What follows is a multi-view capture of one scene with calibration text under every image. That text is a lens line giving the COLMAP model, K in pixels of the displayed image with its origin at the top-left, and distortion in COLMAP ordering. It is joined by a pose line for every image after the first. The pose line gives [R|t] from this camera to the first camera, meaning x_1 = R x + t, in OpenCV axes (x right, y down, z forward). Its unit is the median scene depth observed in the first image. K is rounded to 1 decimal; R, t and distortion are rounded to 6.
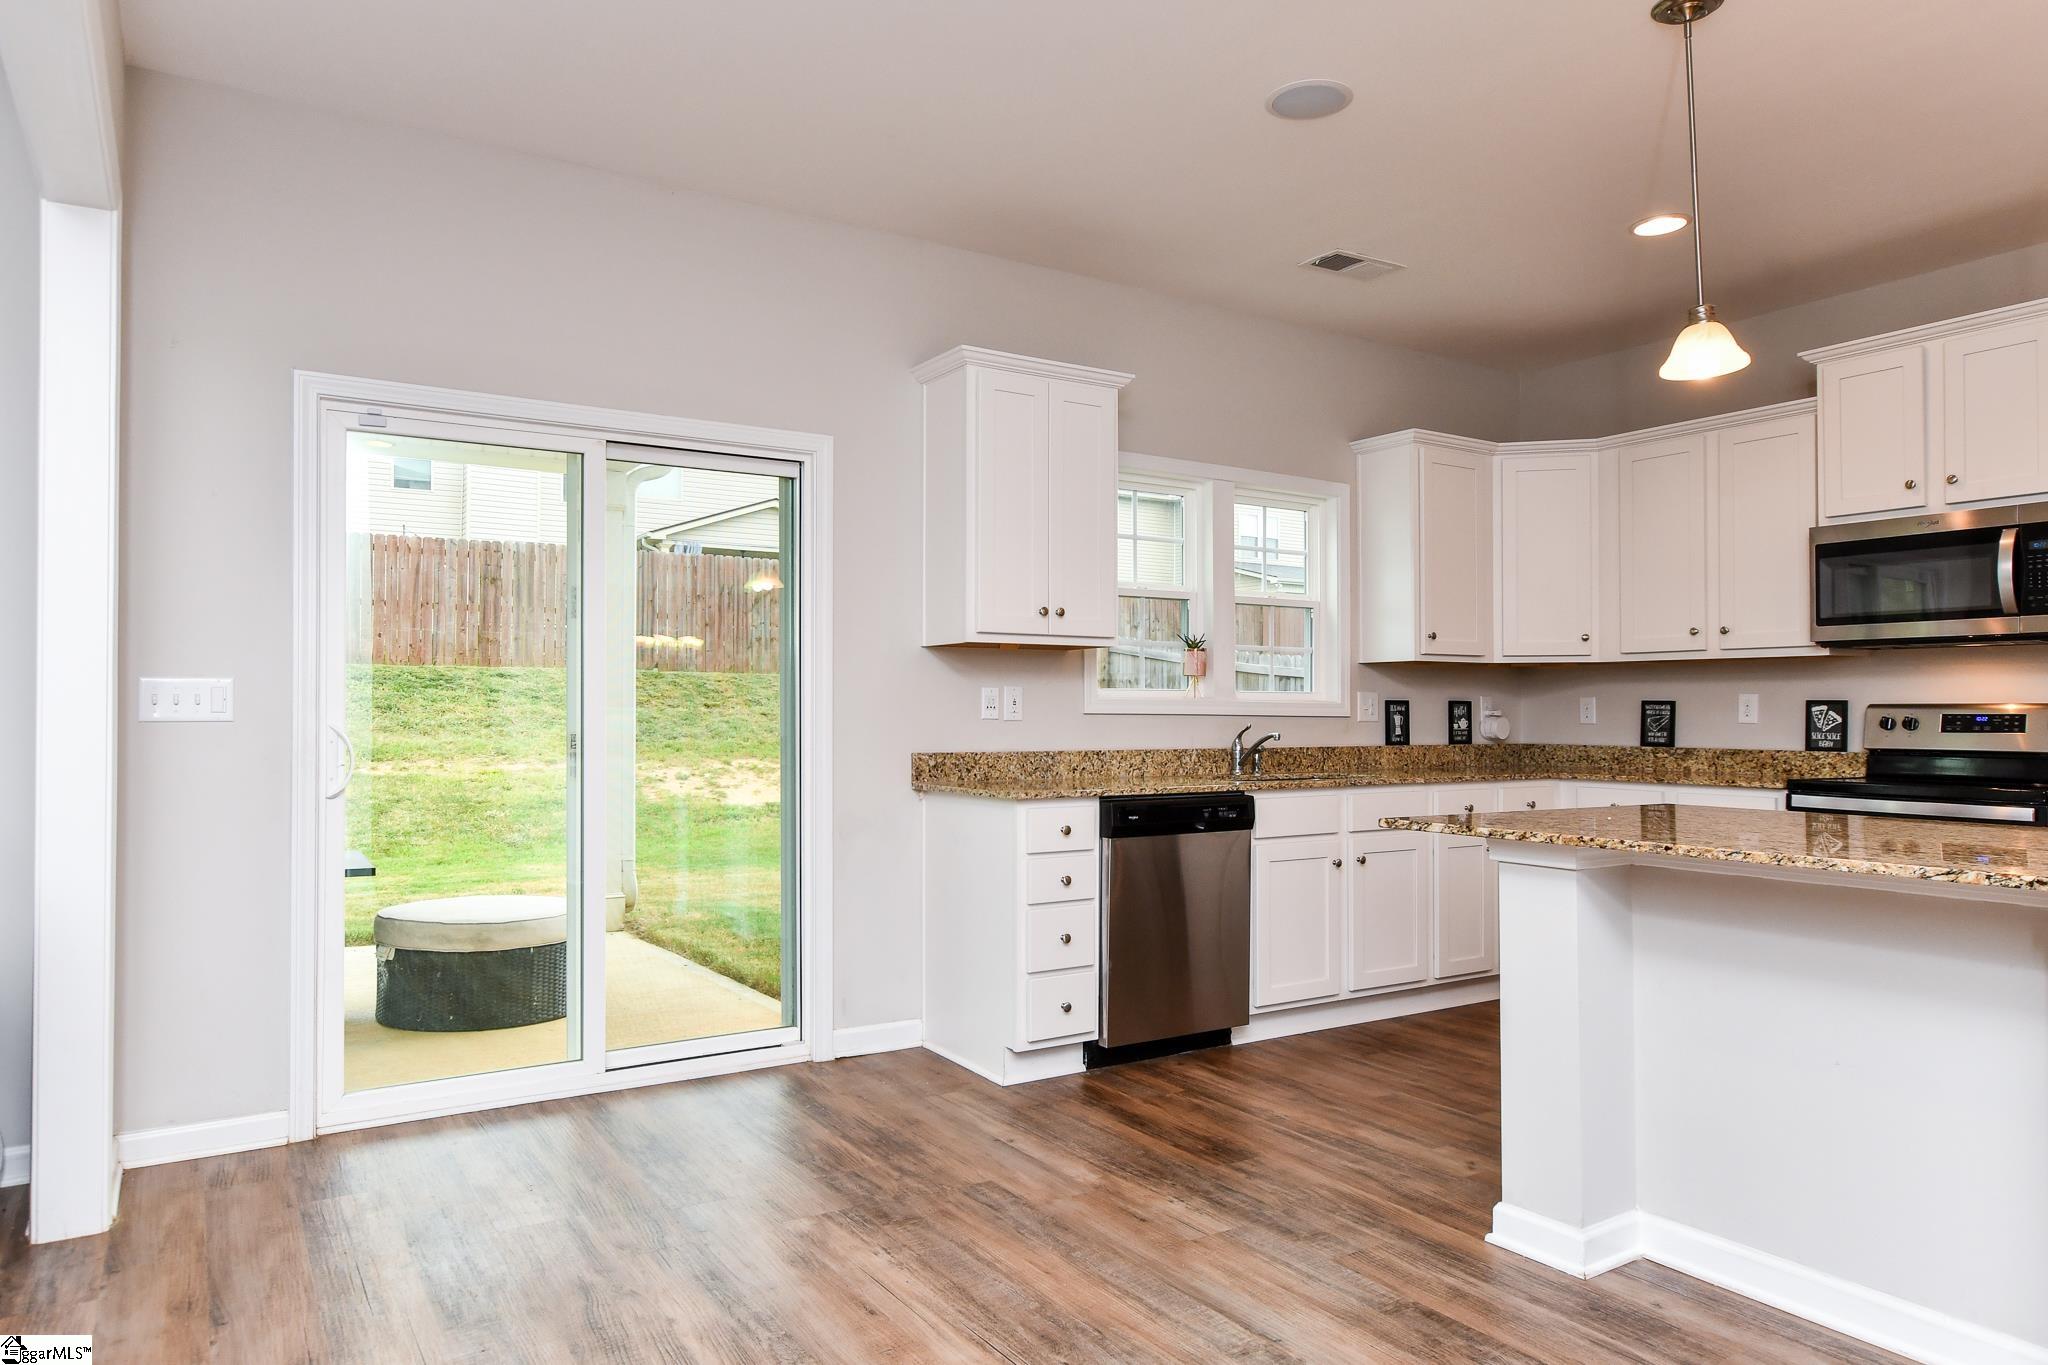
lens RADIAL K [[1300.8, 0, 1022.7], [0, 1300.8, 693.2], [0, 0, 1]] dist [0.004010, 0.003956]
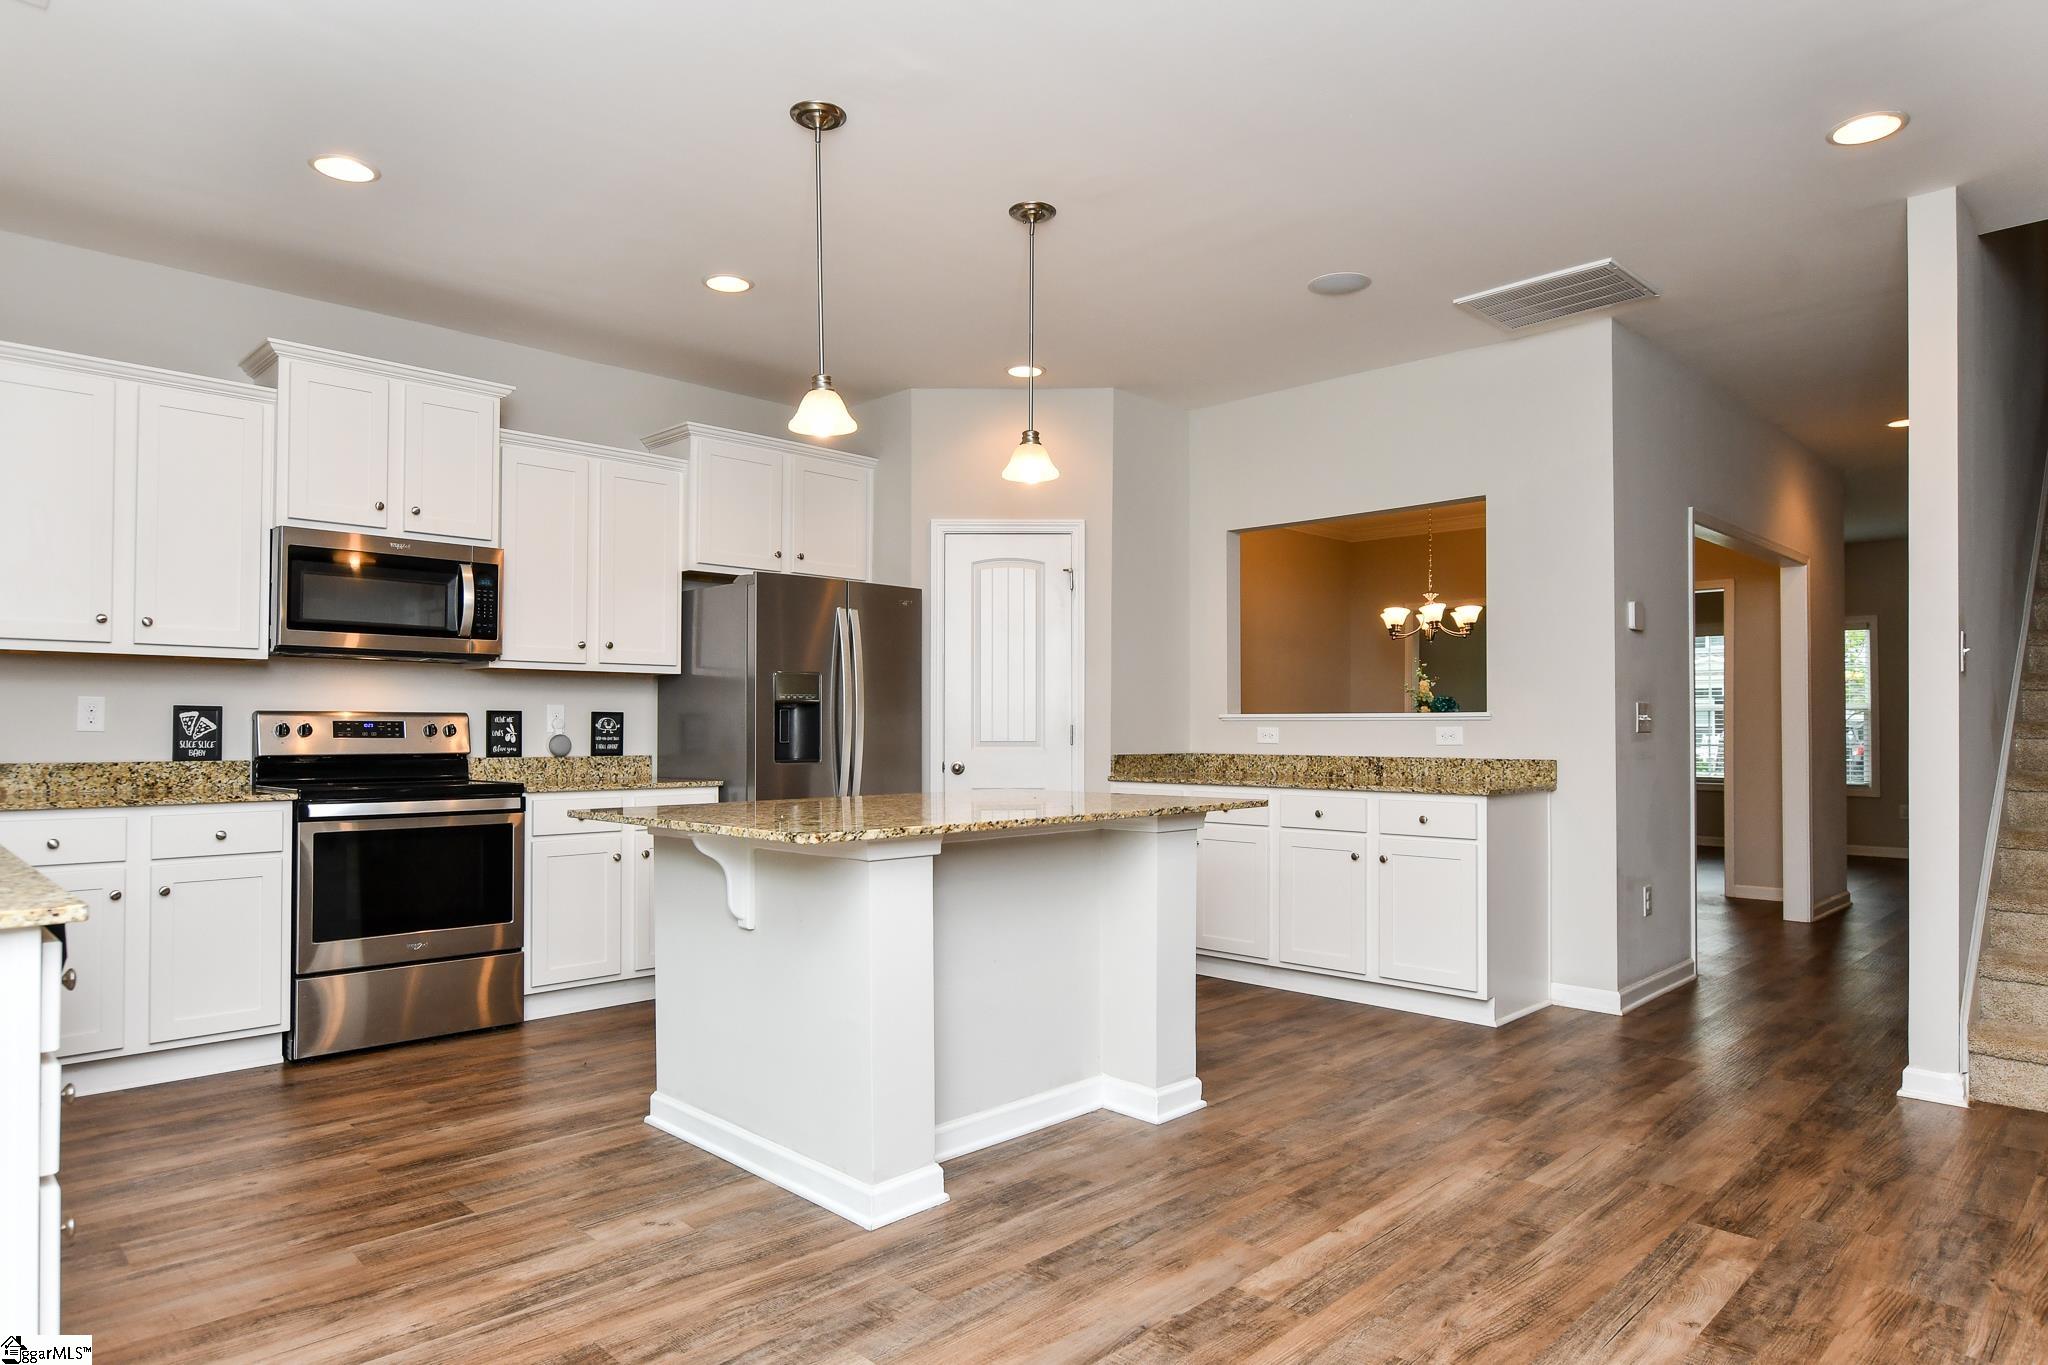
lens RADIAL K [[1204.1, 0, 1002.1], [0, 1204.1, 704.8], [0, 0, 1]] dist [-0.000061, -0.000267]
pose [[-0.199501, 0.016275, 0.979763, -0.343162], [-0.016860, 0.999657, -0.020038, 0.012482], [-0.979753, -0.020517, -0.199158, 0.621966]]
